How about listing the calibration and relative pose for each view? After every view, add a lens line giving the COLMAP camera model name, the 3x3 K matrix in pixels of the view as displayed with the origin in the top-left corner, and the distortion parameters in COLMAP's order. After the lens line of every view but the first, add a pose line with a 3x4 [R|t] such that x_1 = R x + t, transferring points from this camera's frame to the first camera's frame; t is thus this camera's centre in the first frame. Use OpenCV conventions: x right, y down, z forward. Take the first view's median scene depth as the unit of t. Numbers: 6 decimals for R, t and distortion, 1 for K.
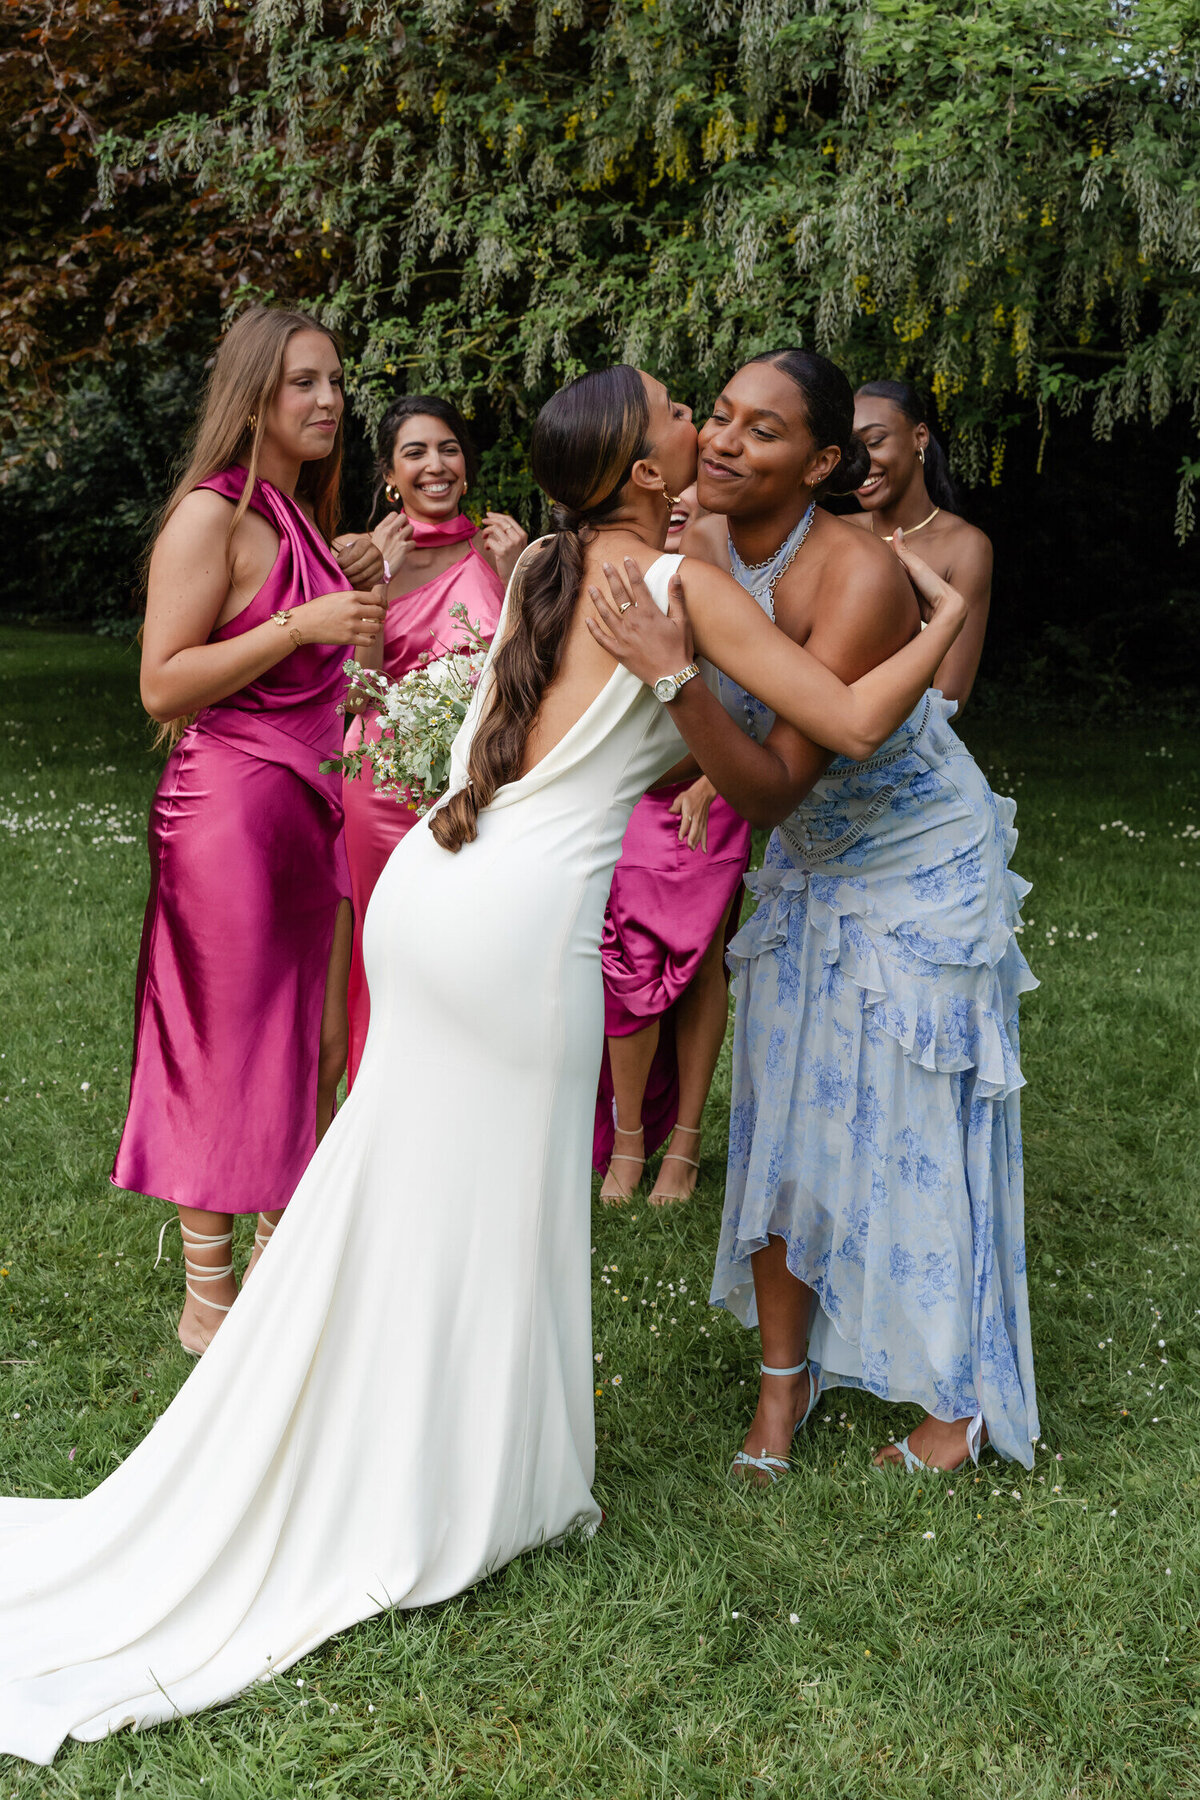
lens RADIAL K [[1945.9, 0, 600.0], [0, 1945.9, 900.0], [0, 0, 1]] dist [-0.007875, 0.001878]
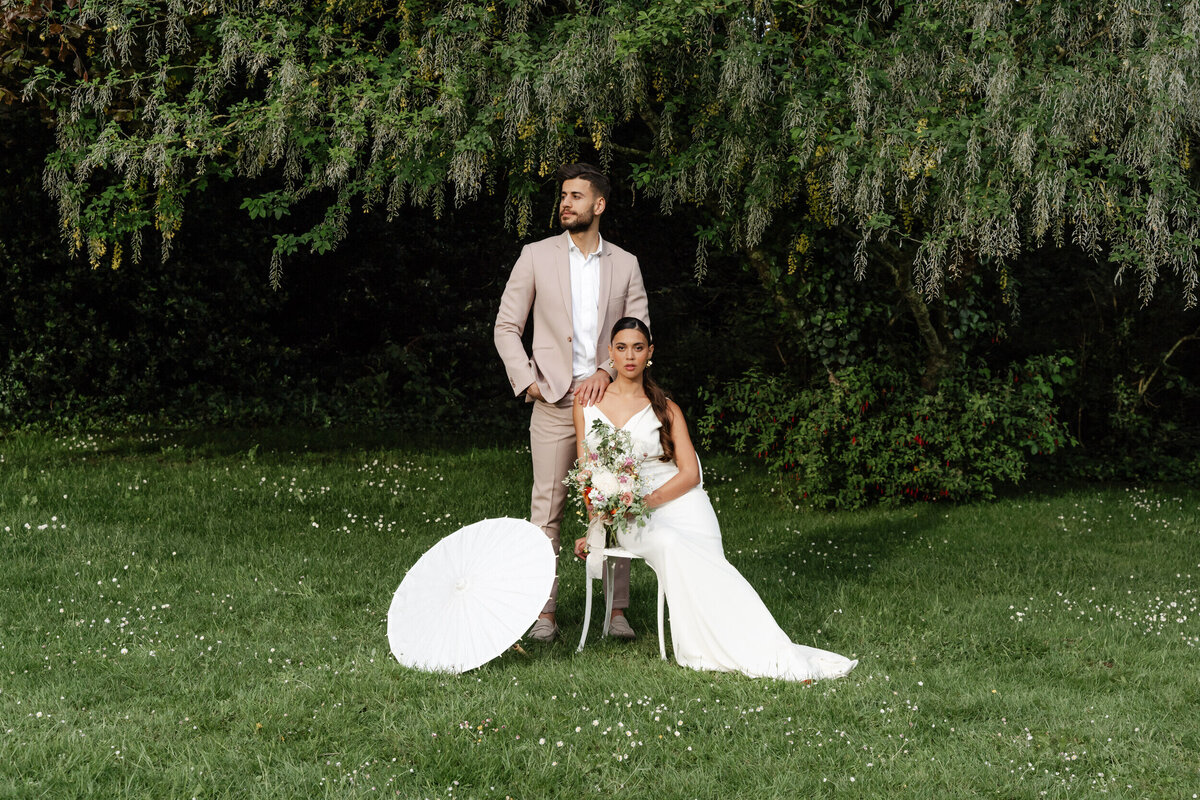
lens RADIAL K [[2064.2, 0, 600.0], [0, 2064.2, 400.0], [0, 0, 1]] dist [0.188451, 0.047060]
pose [[0.913986, -0.002092, 0.405741, -0.425299], [0.048806, 0.993293, -0.104822, 0.065915], [-0.402800, 0.115608, 0.907957, -0.391242]]
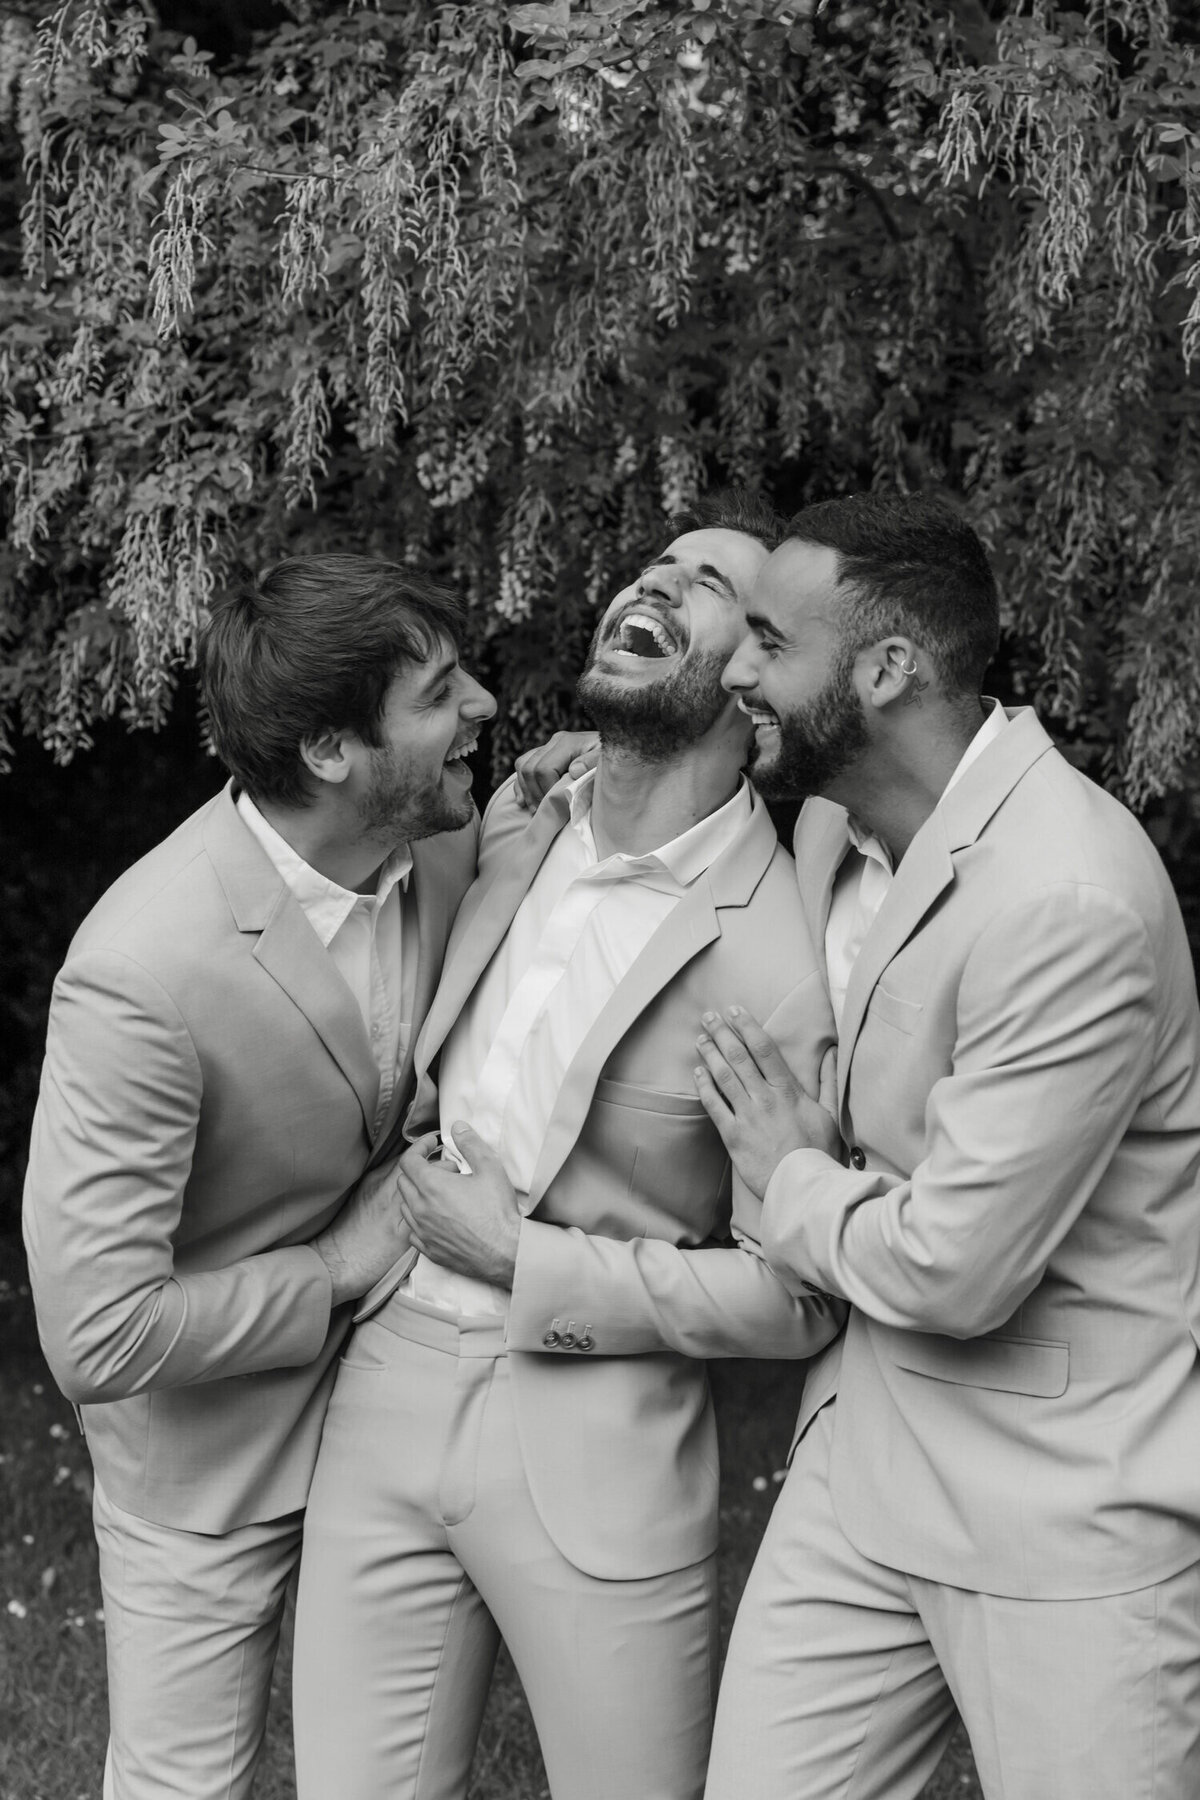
lens RADIAL K [[3302.3, 0, 597.8], [0, 3302.3, 937.6], [0, 0, 1]] dist [0.246226, -0.365603]
pose [[0.963324, -0.004272, 0.268306, -0.025184], [0.051066, 0.984520, -0.167671, -0.048142], [-0.263436, 0.175223, 0.948630, 0.253079]]
